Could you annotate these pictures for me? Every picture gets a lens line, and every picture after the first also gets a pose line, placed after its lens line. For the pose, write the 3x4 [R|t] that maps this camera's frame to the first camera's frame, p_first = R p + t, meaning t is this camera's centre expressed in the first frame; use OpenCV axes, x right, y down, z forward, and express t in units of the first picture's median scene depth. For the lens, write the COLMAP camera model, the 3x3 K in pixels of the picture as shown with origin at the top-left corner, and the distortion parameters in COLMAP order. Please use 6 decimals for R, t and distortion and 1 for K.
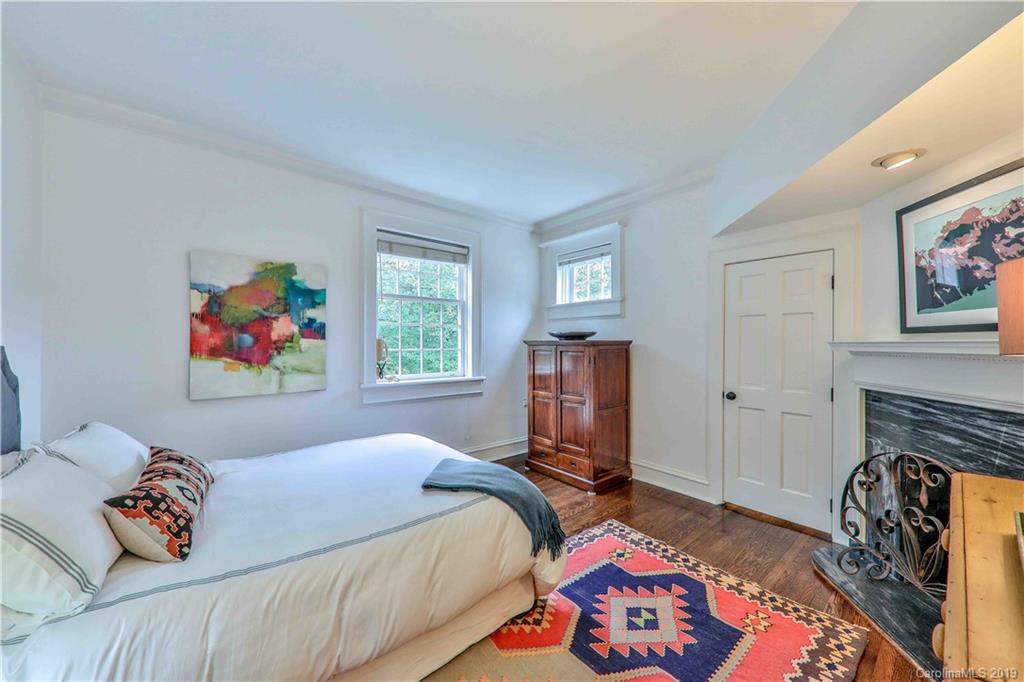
lens RADIAL K [[372.4, 0, 513.6], [0, 372.4, 341.1], [0, 0, 1]] dist [0.011743, -0.007272]
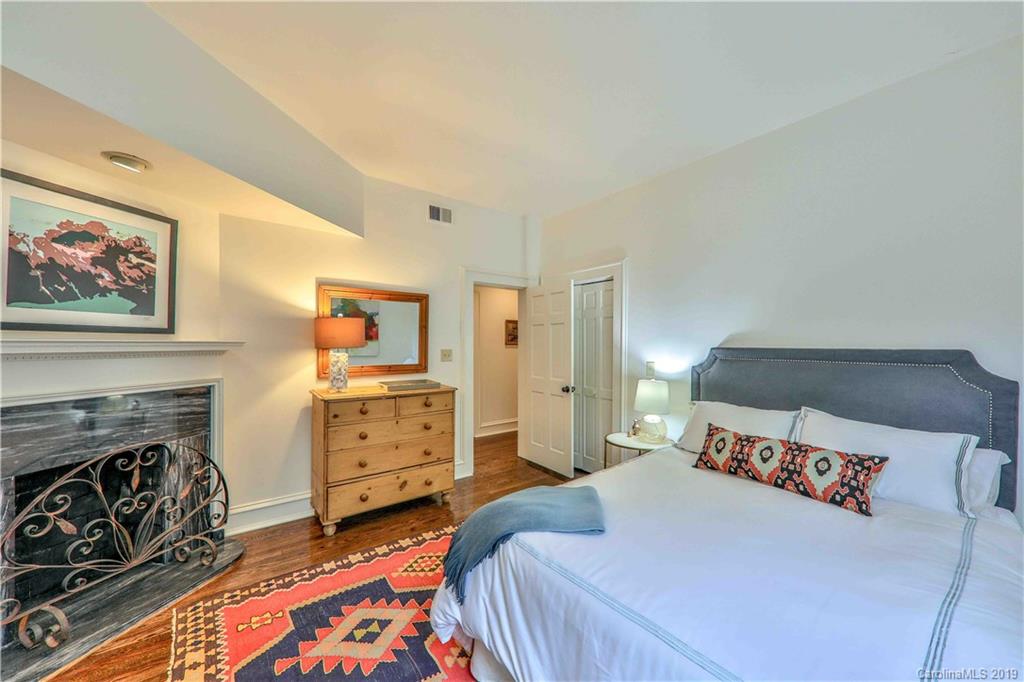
lens RADIAL K [[372.4, 0, 513.6], [0, 372.4, 341.1], [0, 0, 1]] dist [0.011743, -0.007272]
pose [[-0.998999, -0.003901, 0.044572, -0.066939], [-0.004467, 0.999910, -0.012613, 0.008775], [-0.044519, -0.012799, -0.998927, 1.866906]]
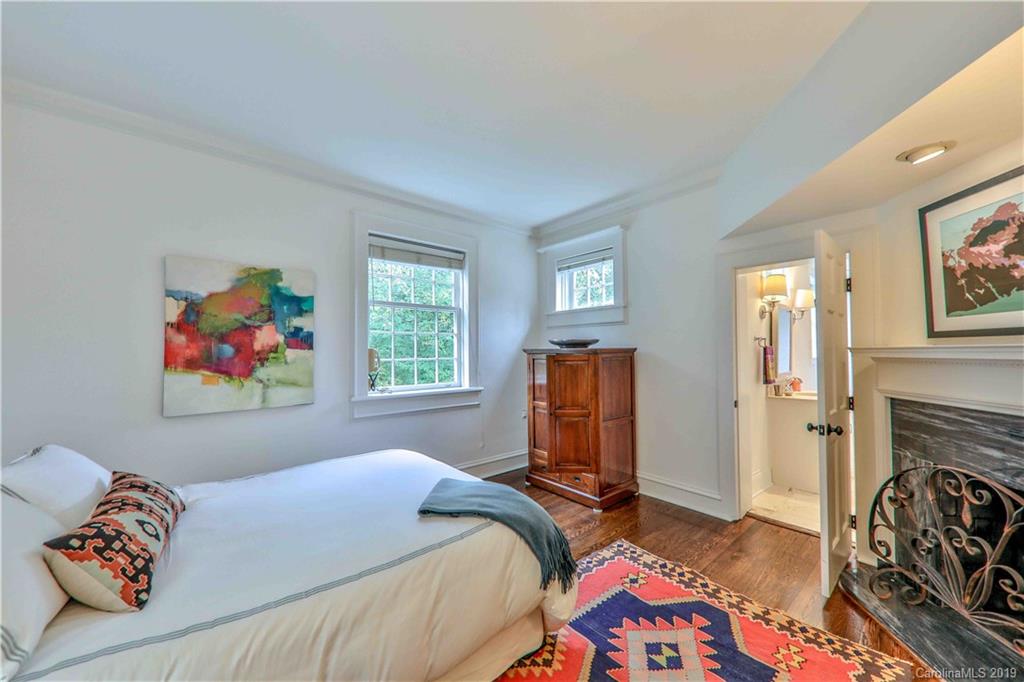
lens RADIAL K [[372.4, 0, 513.6], [0, 372.4, 341.1], [0, 0, 1]] dist [0.011743, -0.007272]
pose [[0.999804, -0.008096, 0.018051, -0.028127], [0.008496, 0.999719, -0.022151, -0.001127], [-0.017867, 0.022300, 0.999592, 0.086169]]
